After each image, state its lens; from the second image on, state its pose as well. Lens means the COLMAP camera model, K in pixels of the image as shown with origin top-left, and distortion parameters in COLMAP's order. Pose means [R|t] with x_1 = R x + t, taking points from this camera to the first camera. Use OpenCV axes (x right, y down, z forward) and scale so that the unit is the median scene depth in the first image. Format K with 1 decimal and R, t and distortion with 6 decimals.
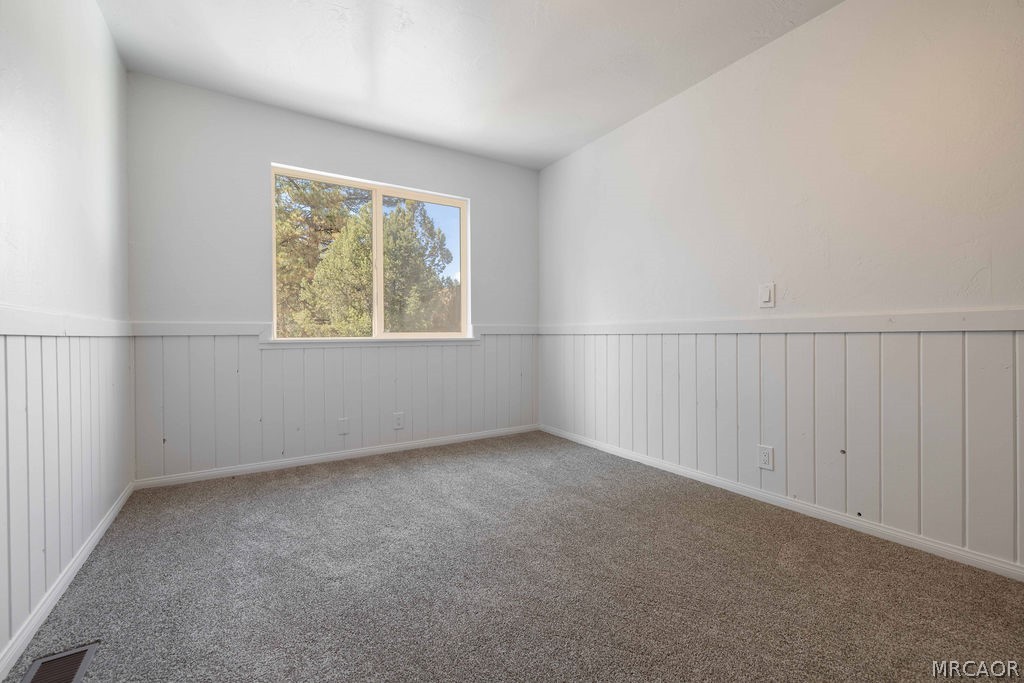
lens RADIAL K [[432.1, 0, 502.7], [0, 432.1, 336.1], [0, 0, 1]] dist [0.002585, -0.000271]
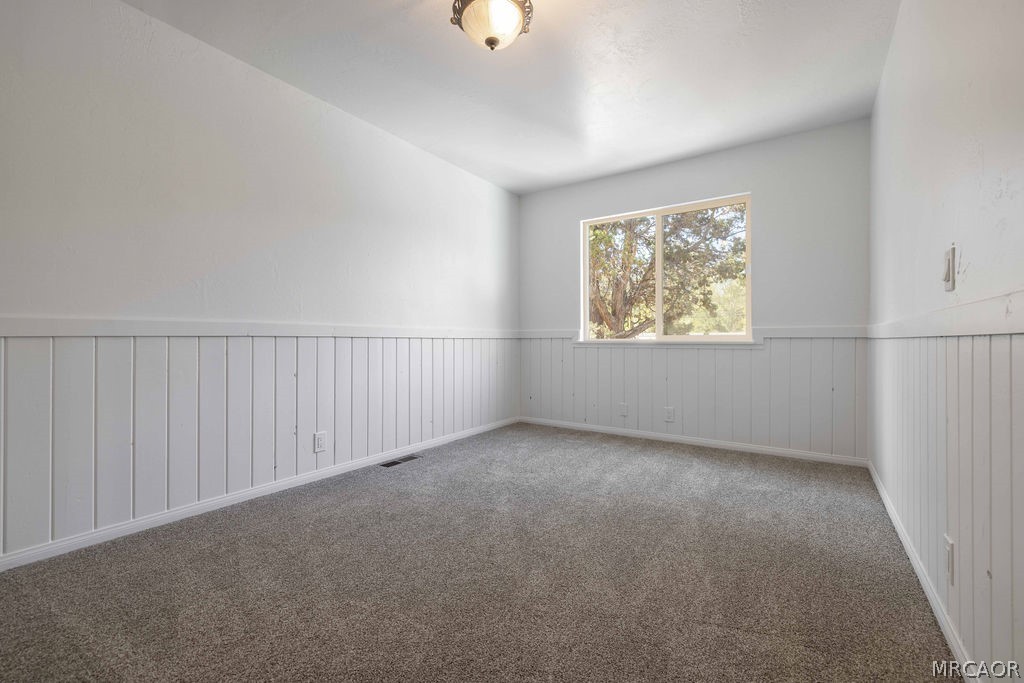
lens RADIAL K [[411.9, 0, 506.4], [0, 411.9, 347.4], [0, 0, 1]] dist [-0.007275, -0.000399]
pose [[0.387468, 0.016267, -0.921739, 0.746832], [0.001523, 0.999832, 0.018286, 0.001544], [0.921882, -0.008489, 0.387378, 0.249568]]
